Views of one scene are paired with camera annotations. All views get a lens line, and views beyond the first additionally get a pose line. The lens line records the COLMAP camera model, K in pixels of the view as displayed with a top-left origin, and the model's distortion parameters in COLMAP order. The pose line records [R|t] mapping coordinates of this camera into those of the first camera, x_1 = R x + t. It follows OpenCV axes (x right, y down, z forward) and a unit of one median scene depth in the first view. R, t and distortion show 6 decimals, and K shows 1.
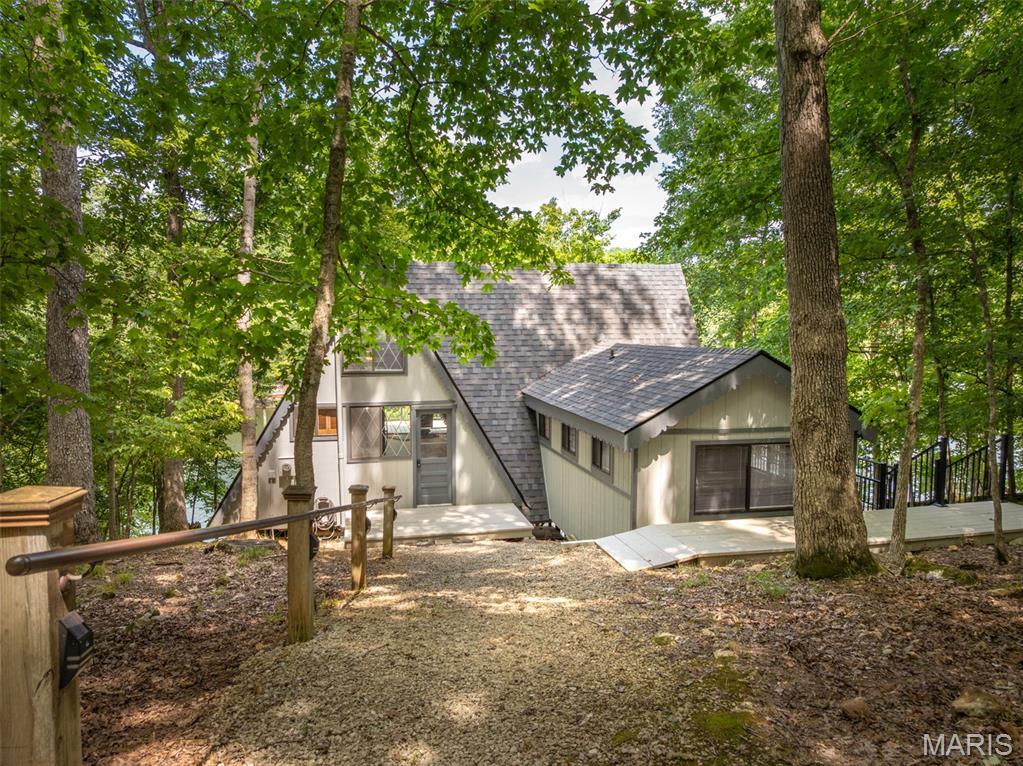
lens RADIAL K [[712.1, 0, 509.5], [0, 712.1, 378.4], [0, 0, 1]] dist [-0.031188, -0.009999]
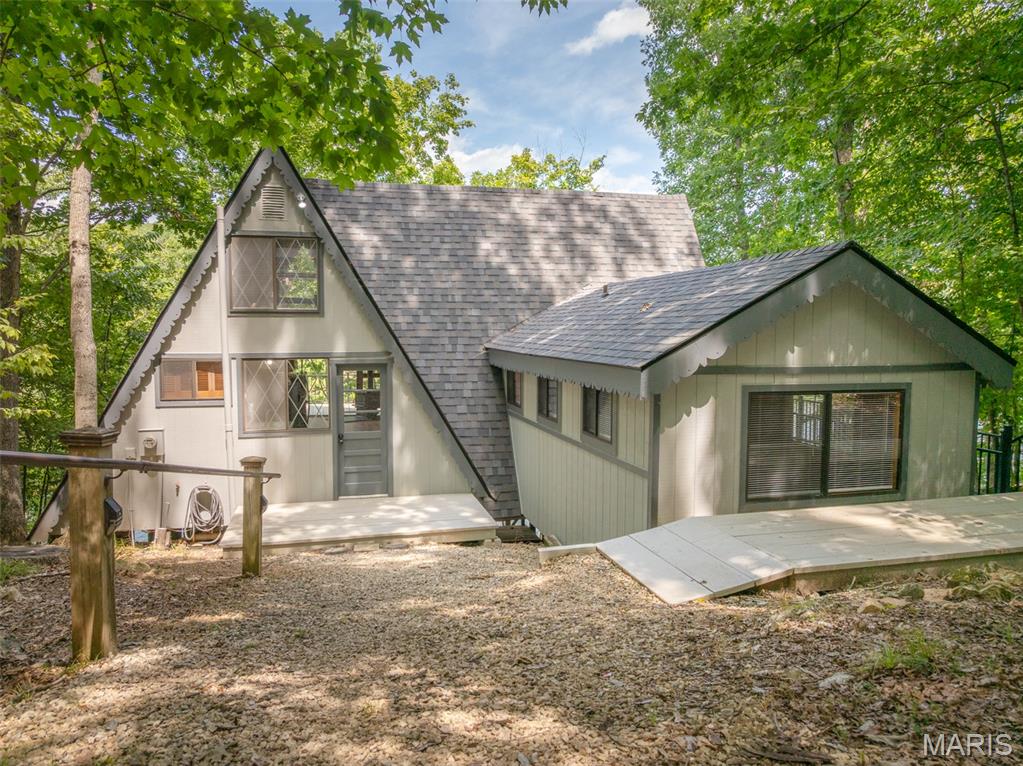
lens RADIAL K [[712.1, 0, 511.7], [0, 712.1, 385.7], [0, 0, 1]] dist [-0.031188, -0.009999]
pose [[0.999239, -0.002319, 0.038941, 0.018702], [0.001965, 0.999956, 0.009134, 0.061085], [-0.038960, -0.009050, 0.999200, 0.278658]]
